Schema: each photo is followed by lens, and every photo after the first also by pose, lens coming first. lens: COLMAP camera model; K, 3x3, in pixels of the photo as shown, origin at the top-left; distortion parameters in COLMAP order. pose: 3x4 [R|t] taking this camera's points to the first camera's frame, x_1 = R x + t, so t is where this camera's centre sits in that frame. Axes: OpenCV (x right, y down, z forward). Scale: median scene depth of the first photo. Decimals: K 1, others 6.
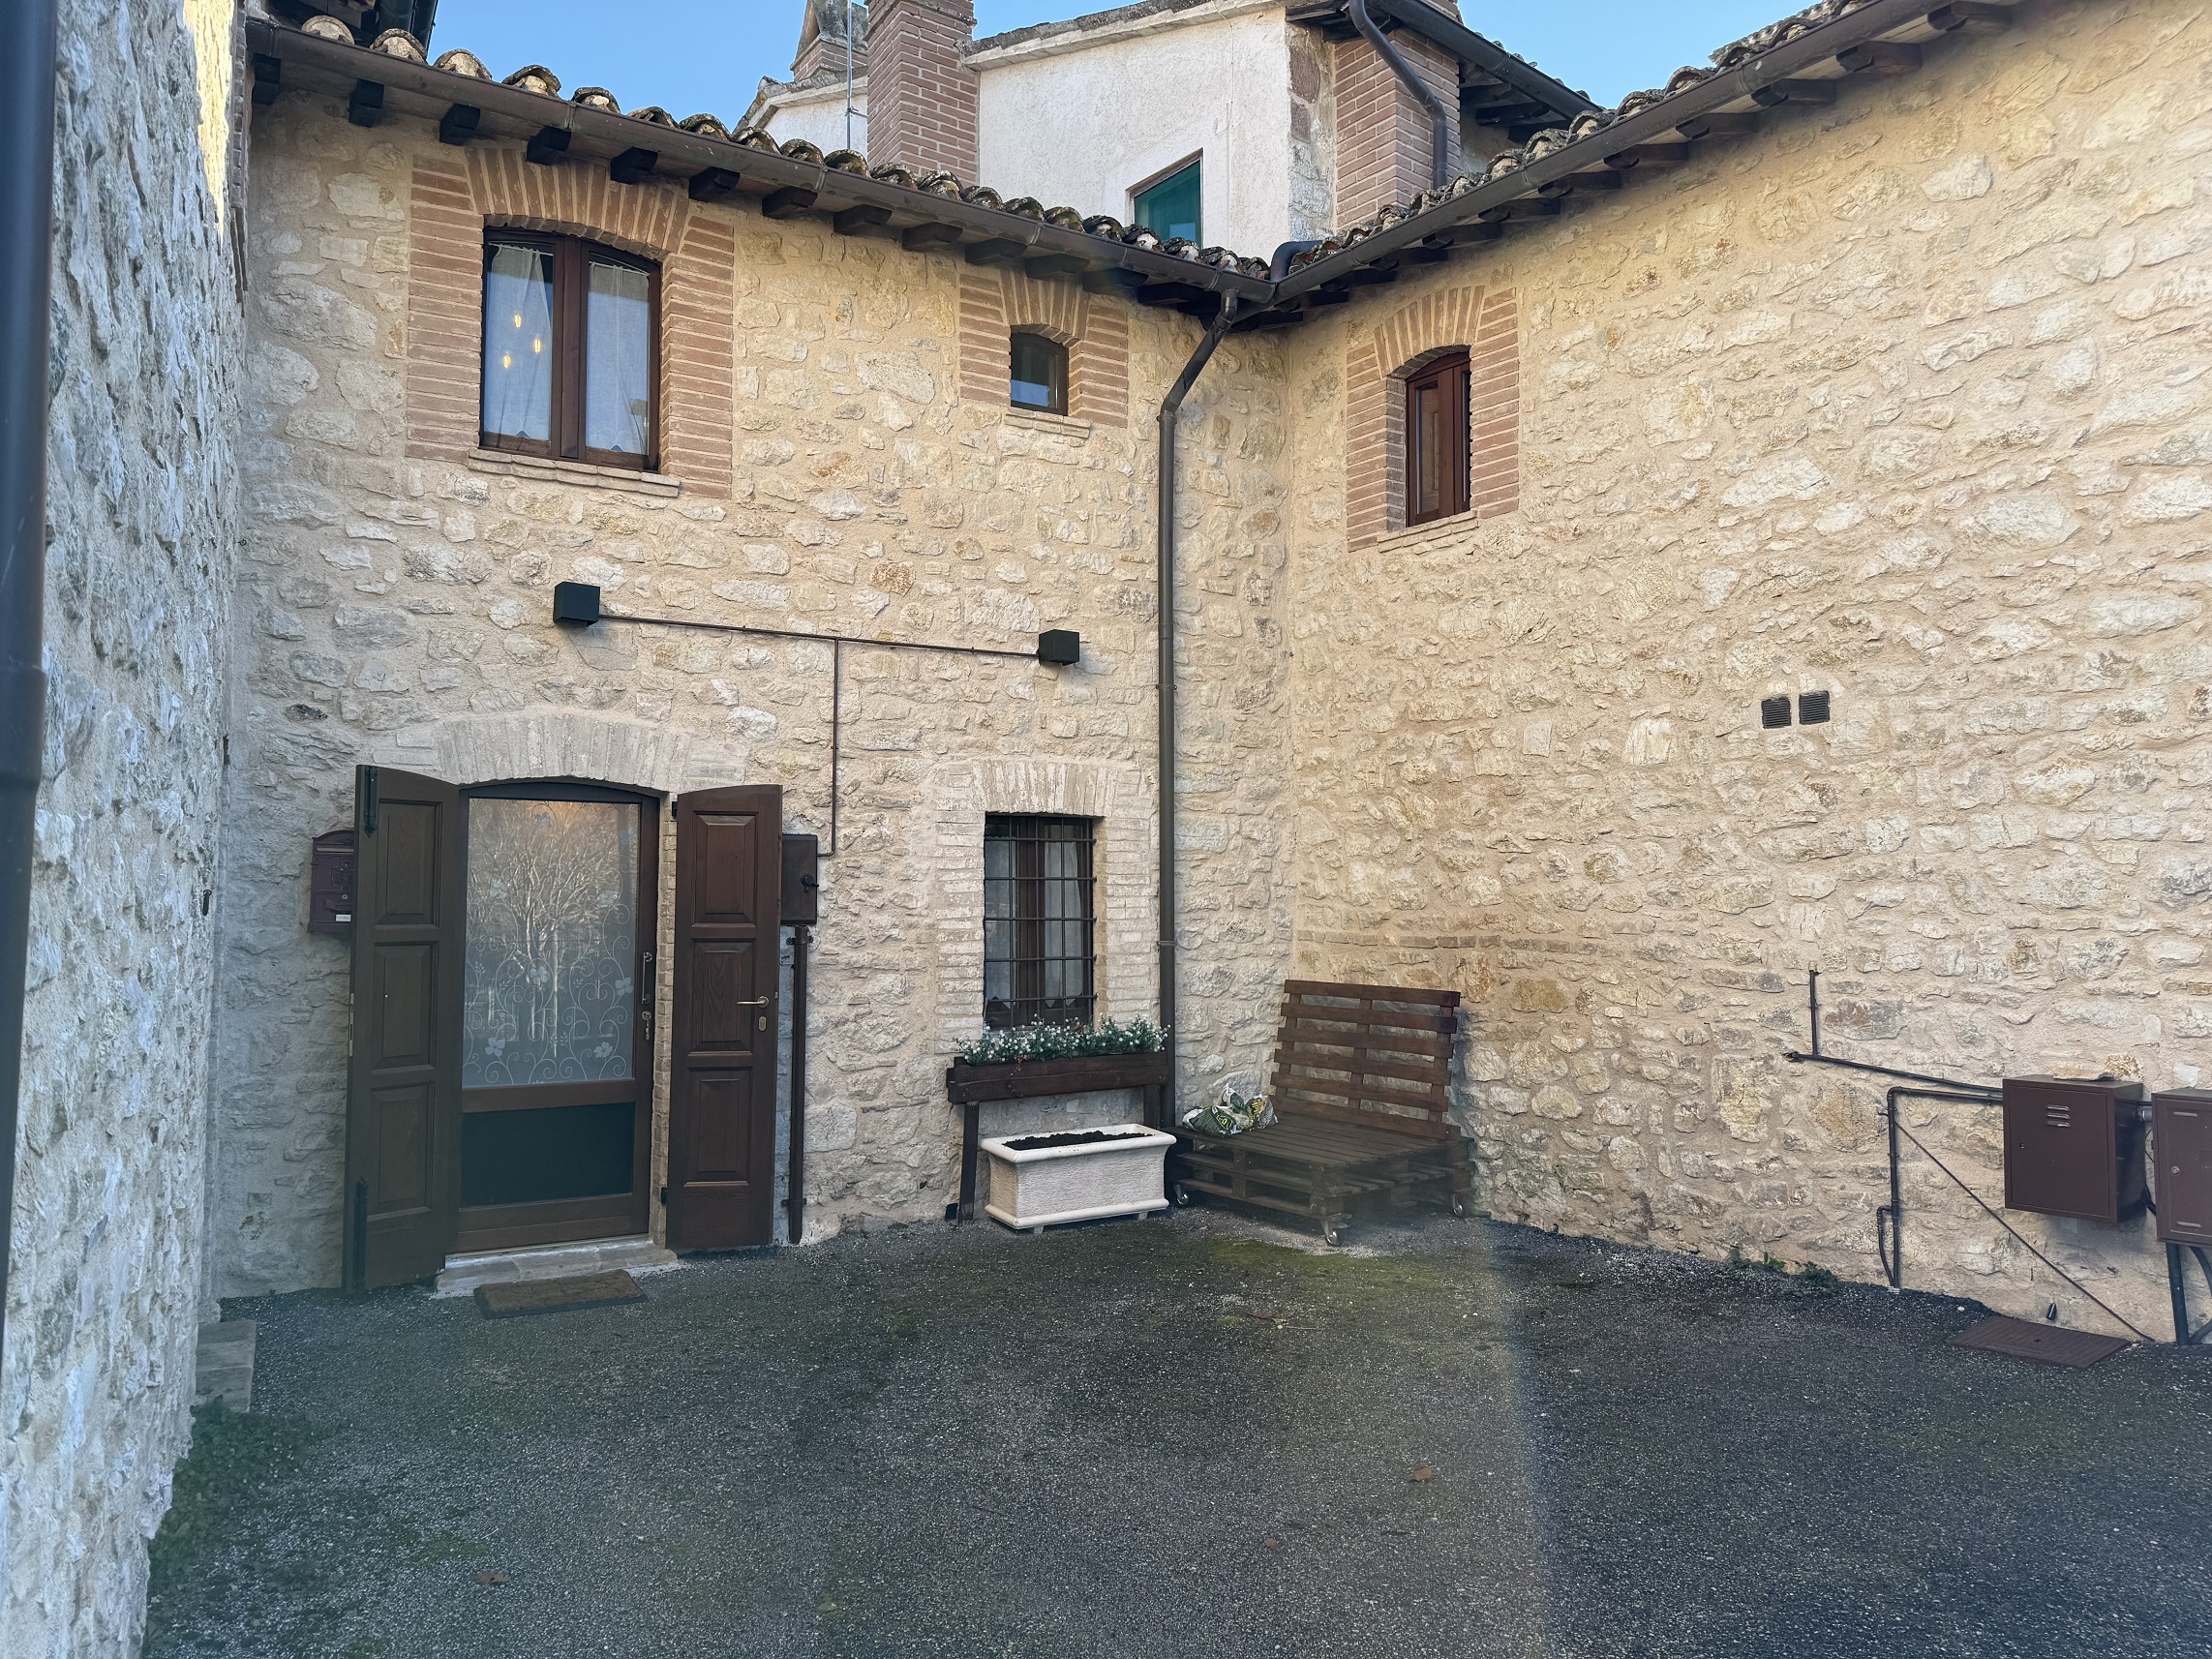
lens RADIAL K [[1542.7, 0, 1104.0], [0, 1542.7, 828.7], [0, 0, 1]] dist [0.155354, -0.275997]
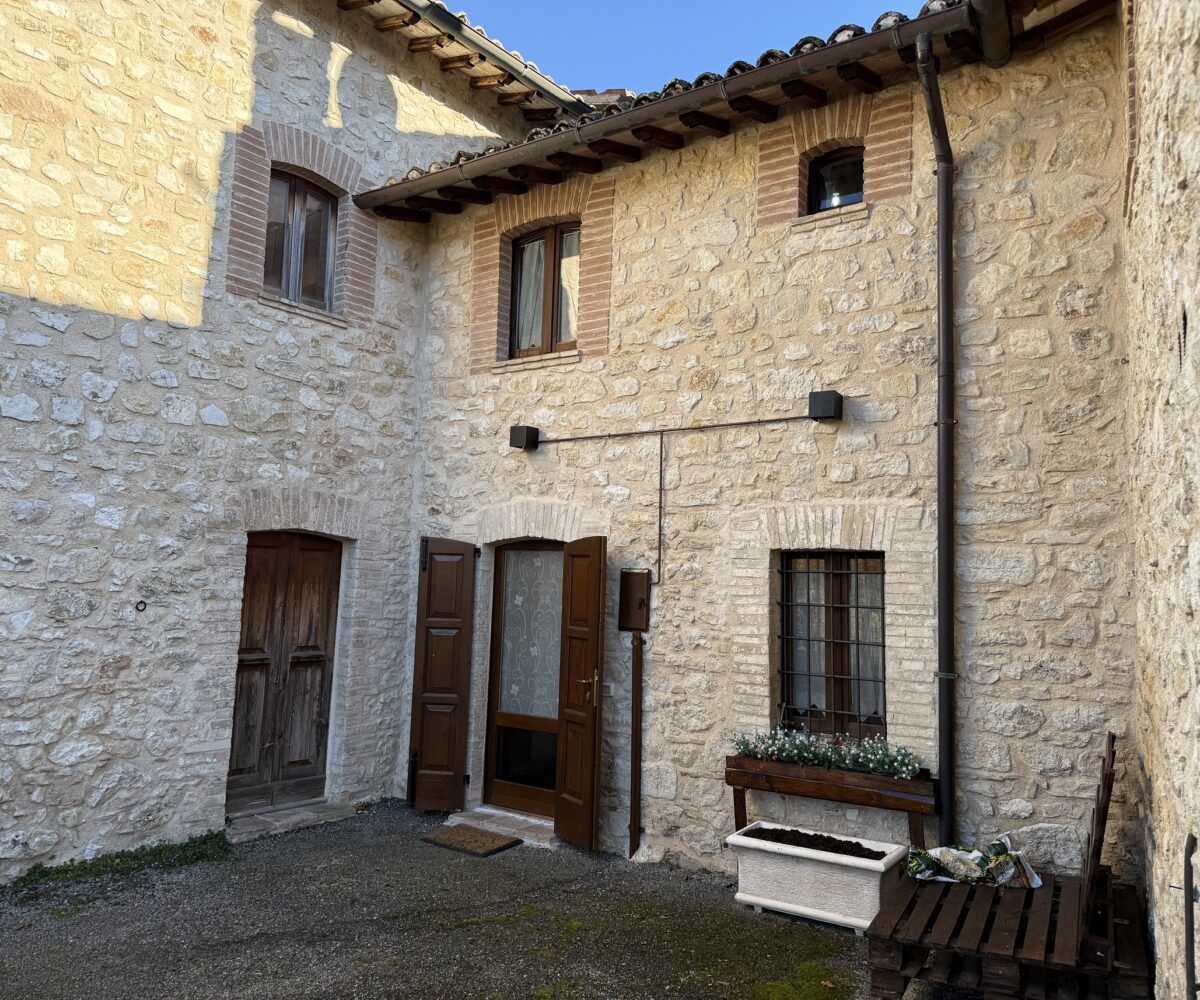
lens RADIAL K [[930.6, 0, 590.6], [0, 930.6, 500.5], [0, 0, 1]] dist [0.157598, -0.289993]
pose [[0.405057, -0.069986, -0.911609, 0.568113], [0.016307, 0.997460, -0.069331, -0.000417], [0.914146, 0.013217, 0.405170, 0.583524]]
